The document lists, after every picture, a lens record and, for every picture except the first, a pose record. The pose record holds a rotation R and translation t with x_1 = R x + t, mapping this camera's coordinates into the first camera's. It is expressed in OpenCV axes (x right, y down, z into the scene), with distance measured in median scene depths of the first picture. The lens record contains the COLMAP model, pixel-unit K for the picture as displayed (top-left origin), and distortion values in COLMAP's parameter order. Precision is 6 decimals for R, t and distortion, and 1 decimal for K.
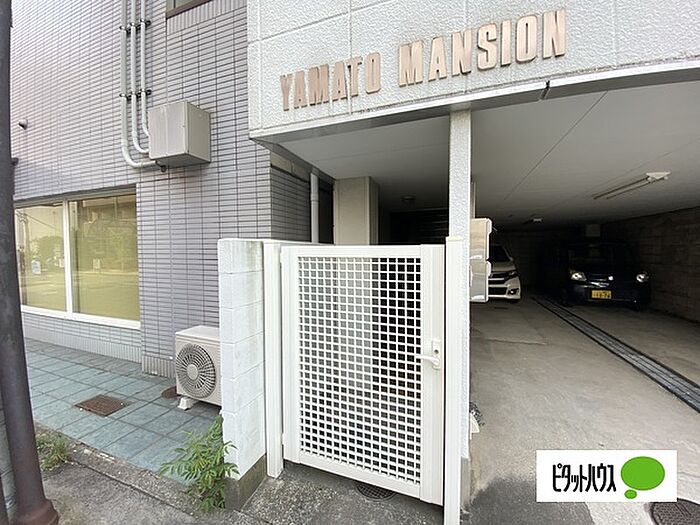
lens RADIAL K [[285.1, 0, 350.0], [0, 285.1, 262.5], [0, 0, 1]] dist [0.012806, -0.016350]
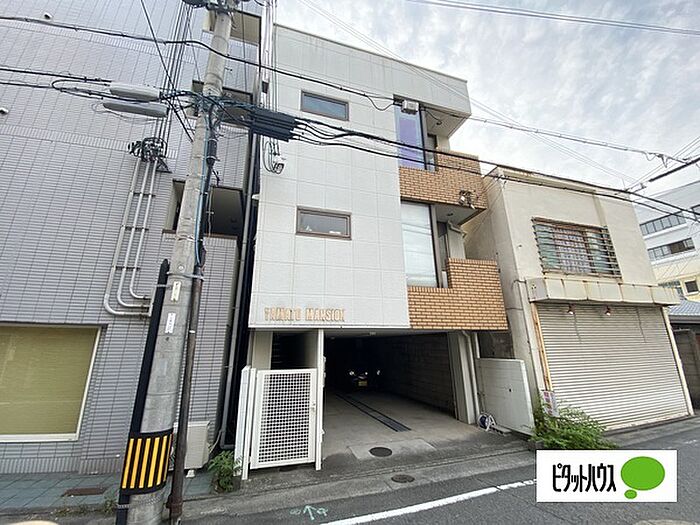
lens RADIAL K [[285.1, 0, 350.0], [0, 285.1, 262.5], [0, 0, 1]] dist [0.012806, -0.016350]
pose [[0.790996, 0.170470, 0.587593, -0.796022], [0.033125, 0.947058, -0.319348, -0.081522], [-0.610924, 0.272067, 0.743472, -1.067497]]
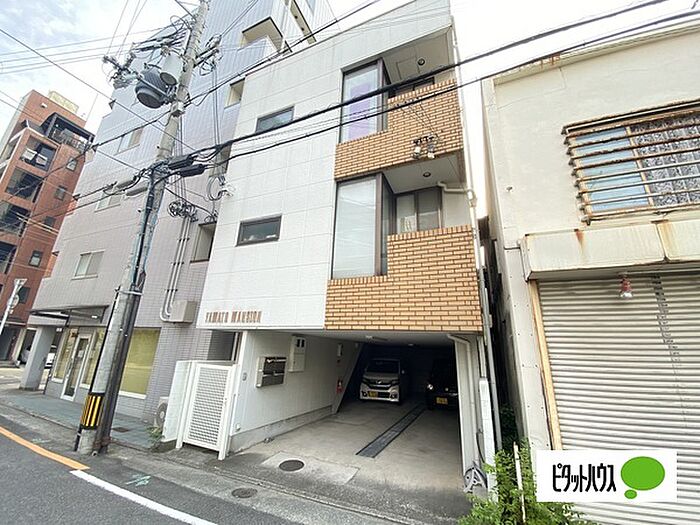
lens RADIAL K [[285.1, 0, 350.0], [0, 285.1, 262.5], [0, 0, 1]] dist [0.012806, -0.016350]
pose [[0.997409, 0.028255, -0.066160, 1.024054], [-0.049228, 0.938676, -0.341269, -0.067817], [0.052460, 0.343642, 0.937634, -1.431505]]
